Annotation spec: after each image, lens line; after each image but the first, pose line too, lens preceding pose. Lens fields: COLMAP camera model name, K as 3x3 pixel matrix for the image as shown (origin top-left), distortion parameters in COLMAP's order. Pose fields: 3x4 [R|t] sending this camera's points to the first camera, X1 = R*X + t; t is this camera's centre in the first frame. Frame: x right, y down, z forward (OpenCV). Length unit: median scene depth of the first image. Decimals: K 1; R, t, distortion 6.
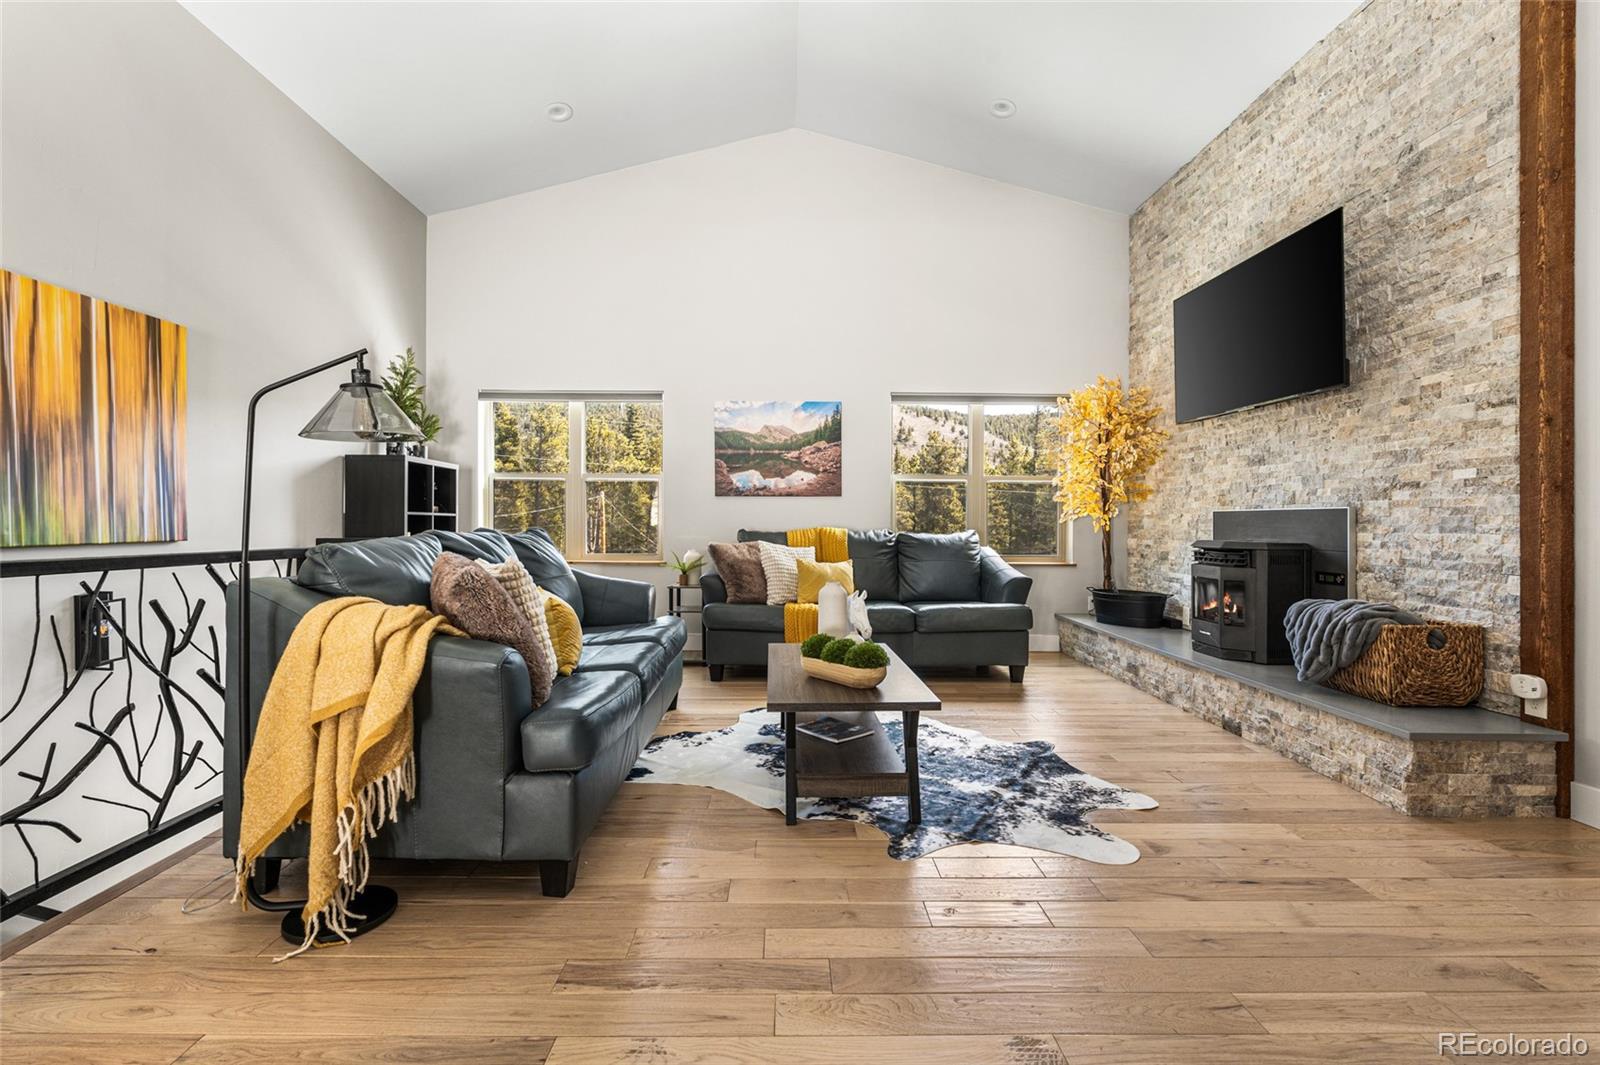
lens RADIAL K [[722.2, 0, 791.7], [0, 722.2, 524.2], [0, 0, 1]] dist [-0.009009, 0.001422]
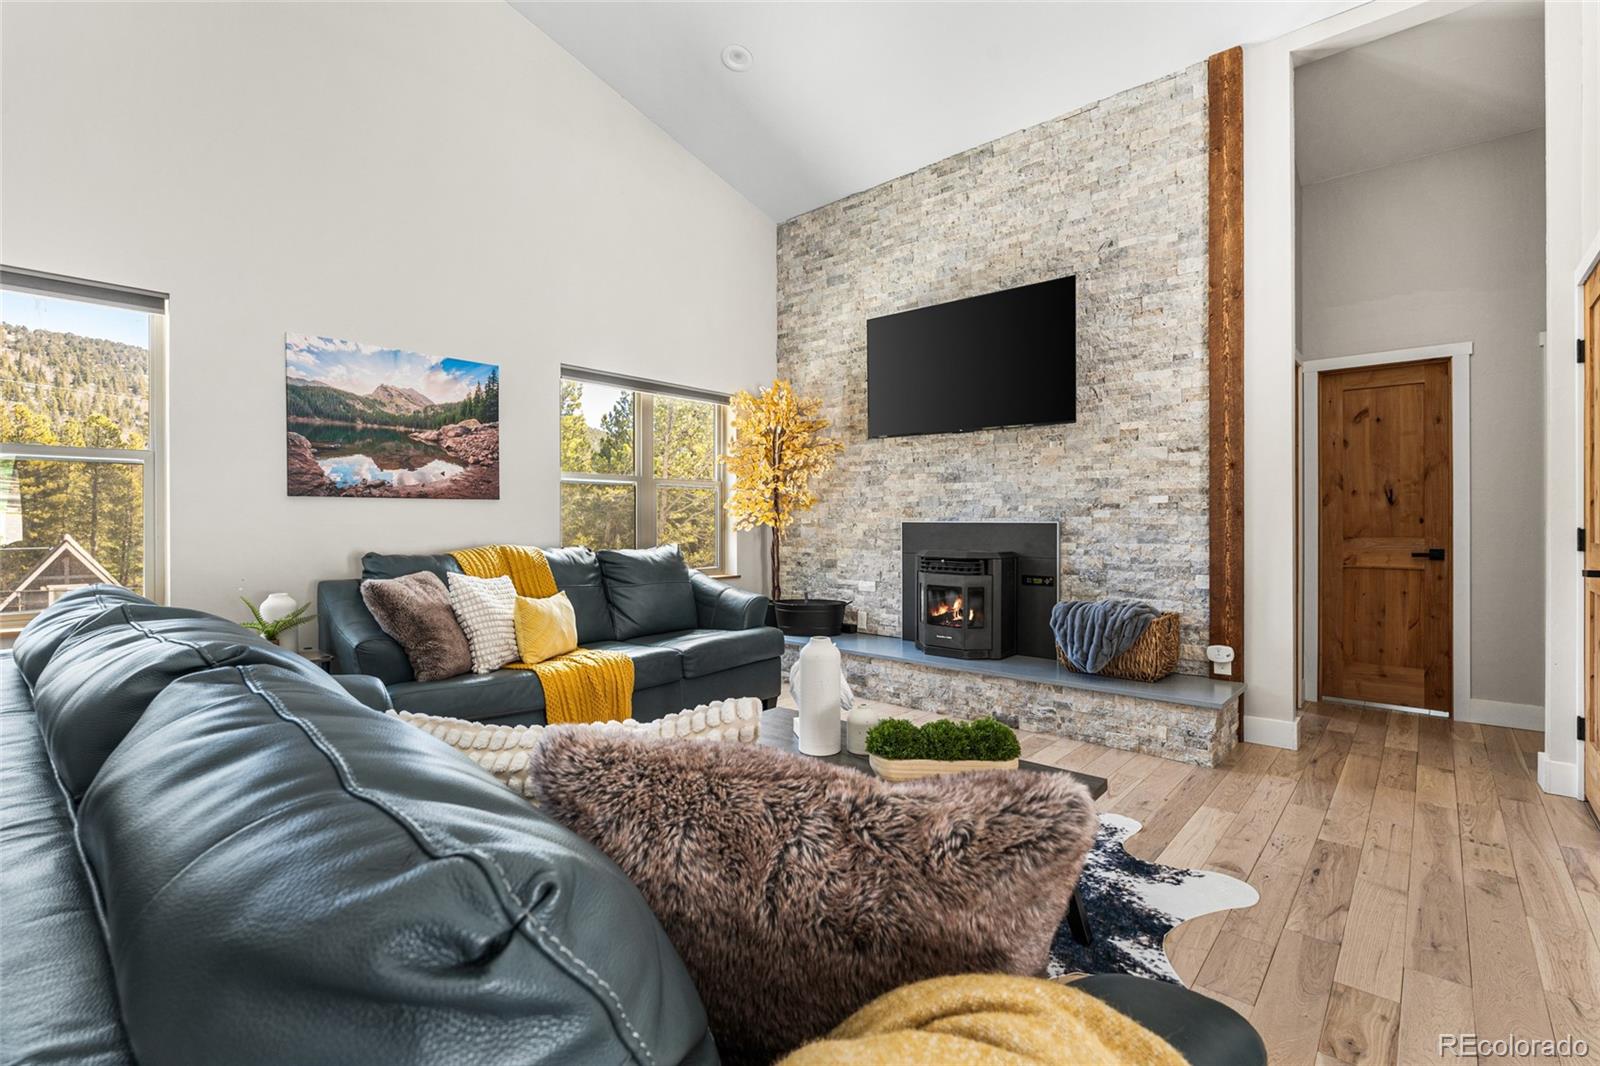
lens RADIAL K [[722.2, 0, 800.2], [0, 722.2, 523.5], [0, 0, 1]] dist [-0.009009, 0.001422]
pose [[0.666648, -0.007963, 0.745330, -0.412405], [0.003680, 0.999966, 0.007391, -0.030509], [-0.745363, -0.002184, 0.666655, 0.485832]]
